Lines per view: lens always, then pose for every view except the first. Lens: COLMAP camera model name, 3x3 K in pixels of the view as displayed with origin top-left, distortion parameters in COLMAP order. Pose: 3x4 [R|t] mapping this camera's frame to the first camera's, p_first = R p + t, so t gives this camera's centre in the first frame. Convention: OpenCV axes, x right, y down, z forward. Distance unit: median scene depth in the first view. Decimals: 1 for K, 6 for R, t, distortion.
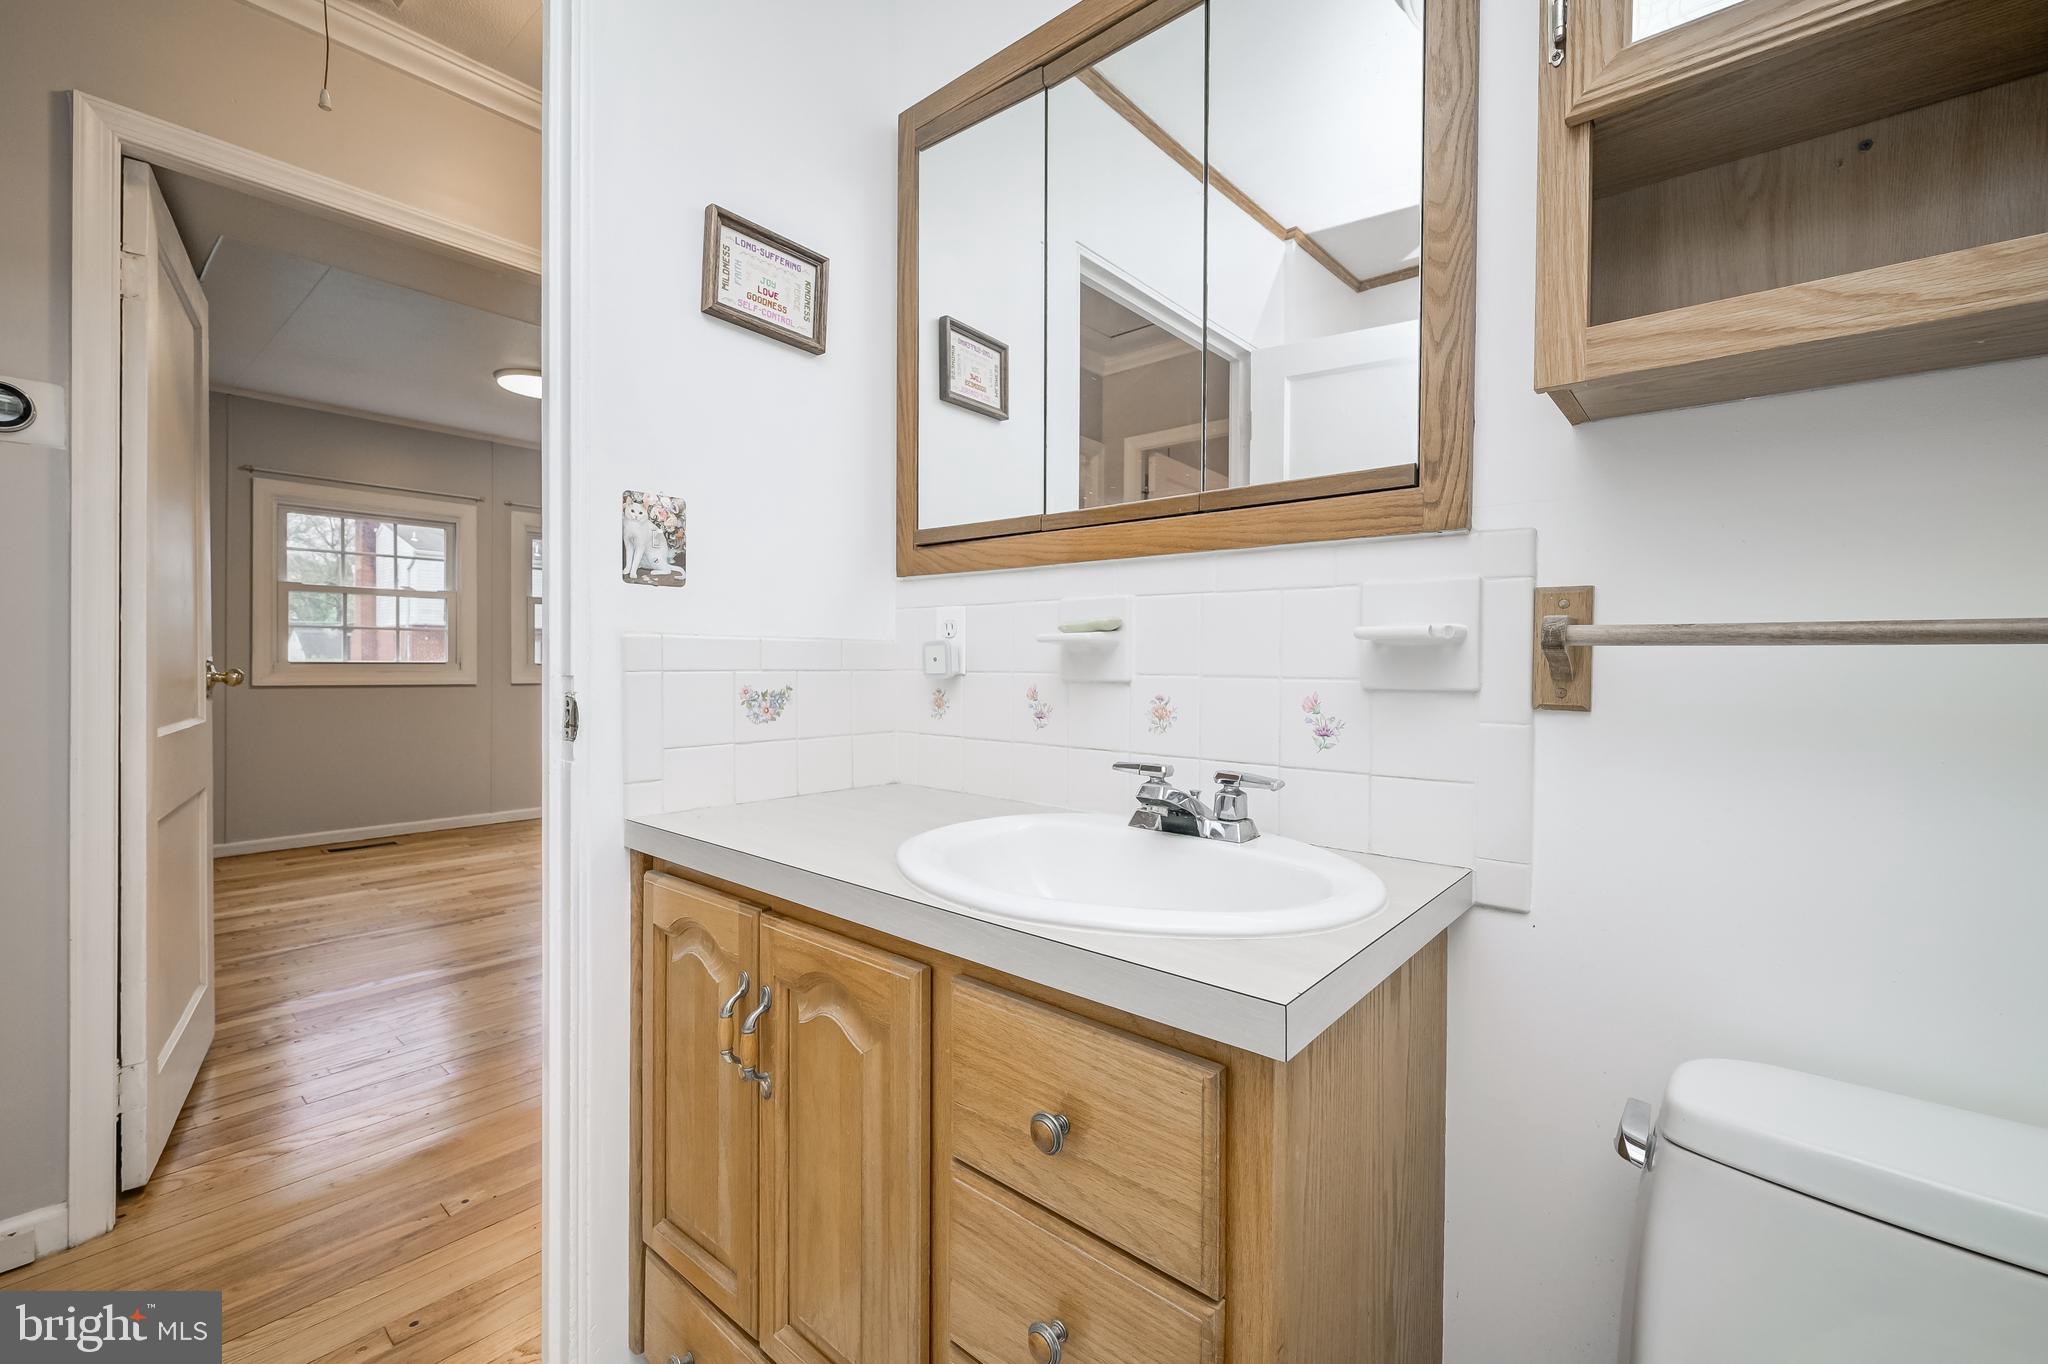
lens RADIAL K [[837.5, 0, 1052.8], [0, 837.5, 679.9], [0, 0, 1]] dist [0.002732, 0.000386]
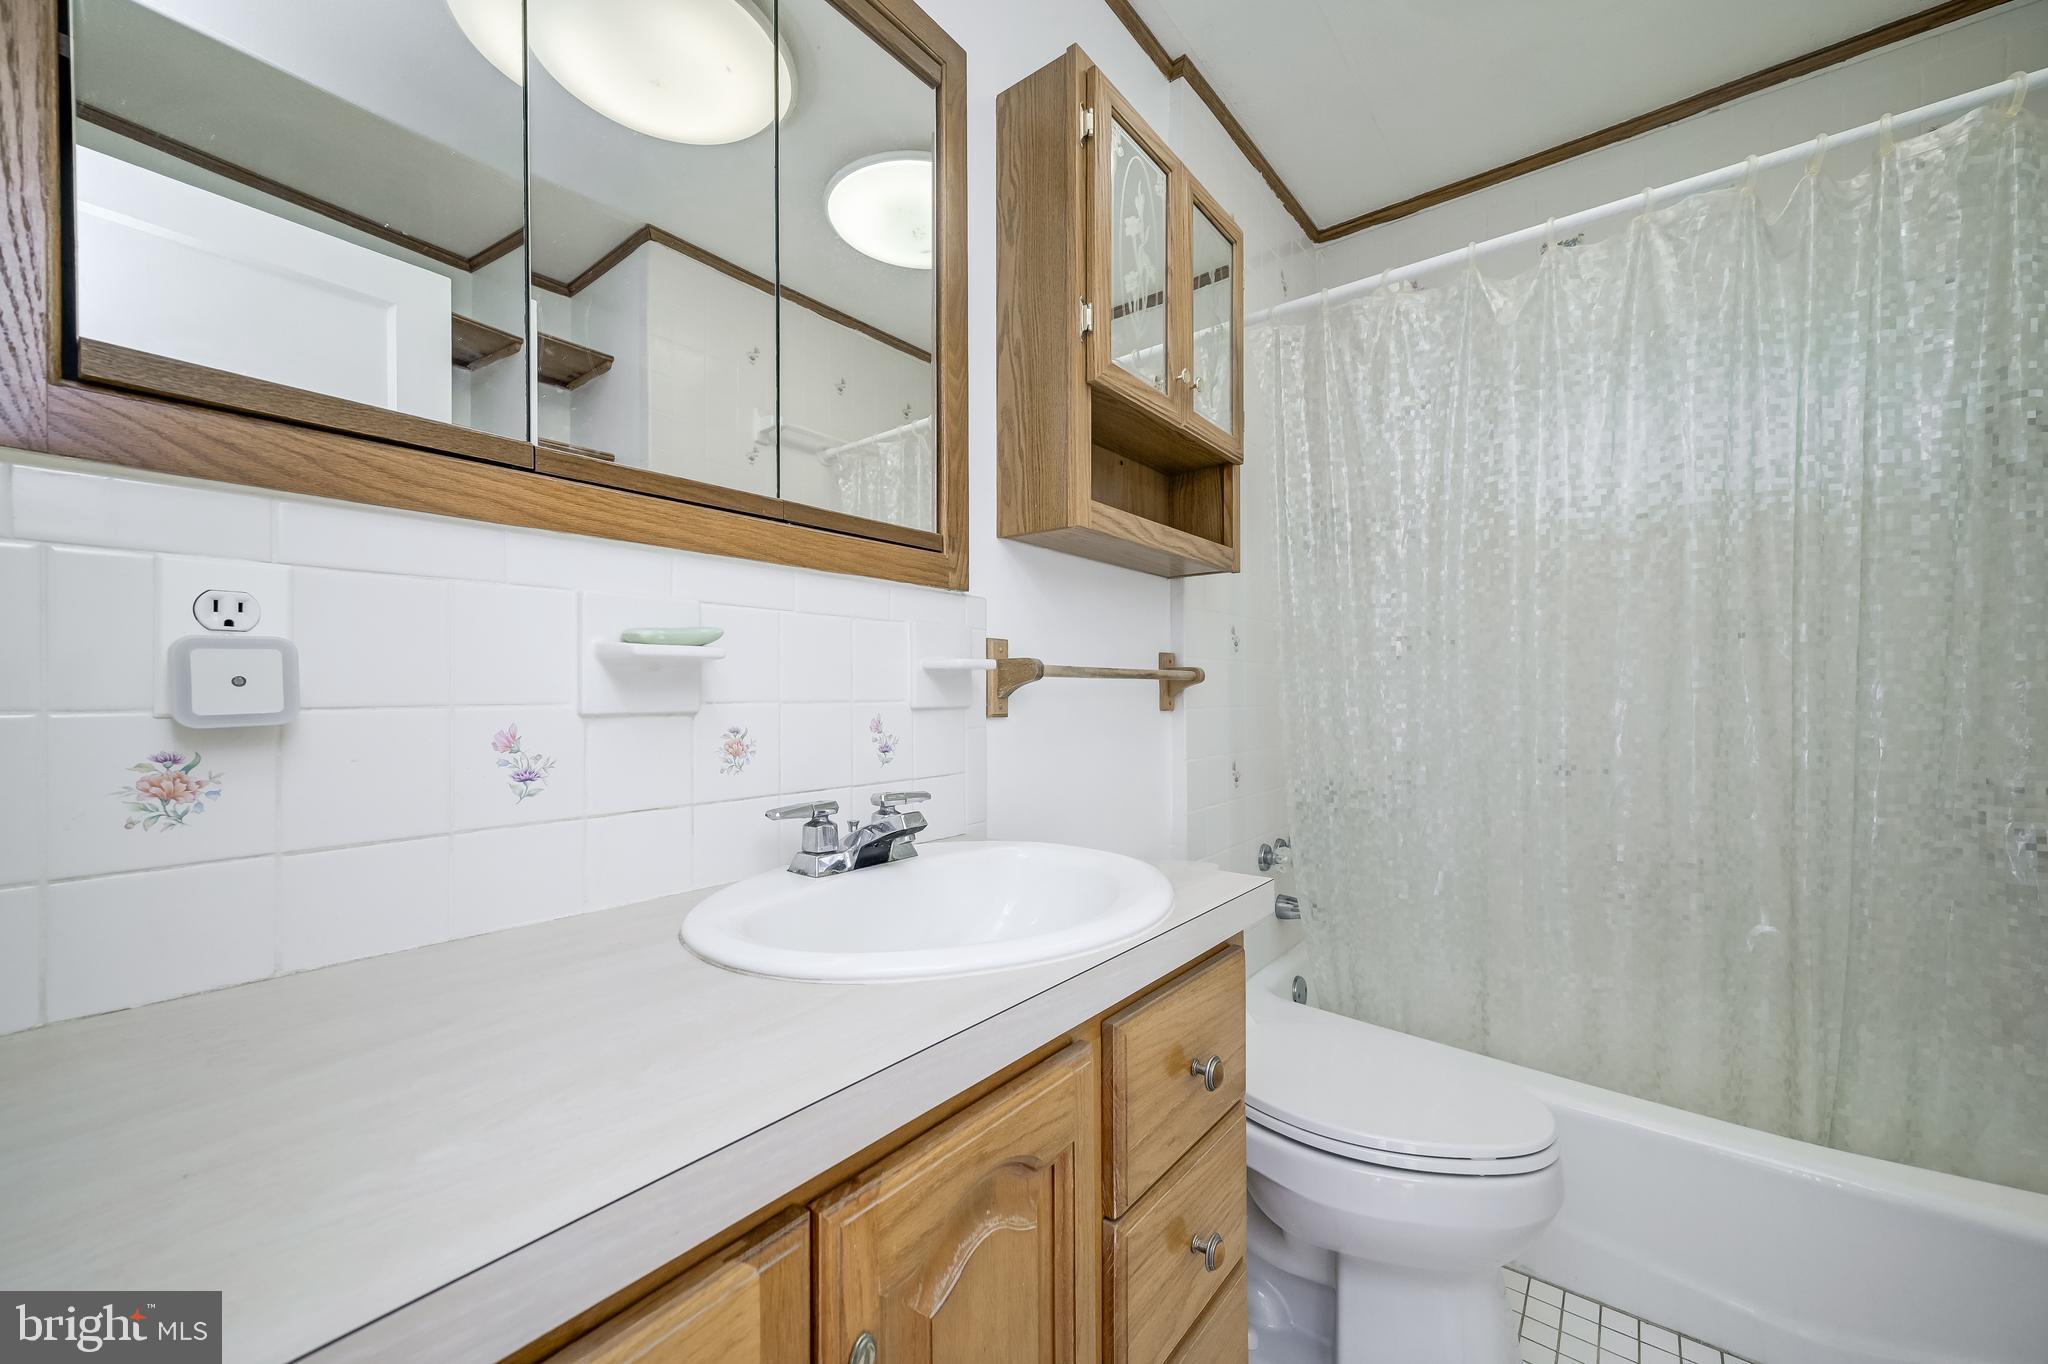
lens RADIAL K [[809.2, 0, 1019.2], [0, 809.2, 687.4], [0, 0, 1]] dist [0.004061, 0.000230]
pose [[-0.029978, 0.004187, 0.999542, -0.816245], [0.030267, 0.999536, -0.003279, -0.011760], [-0.999092, 0.030155, -0.030090, 0.902985]]
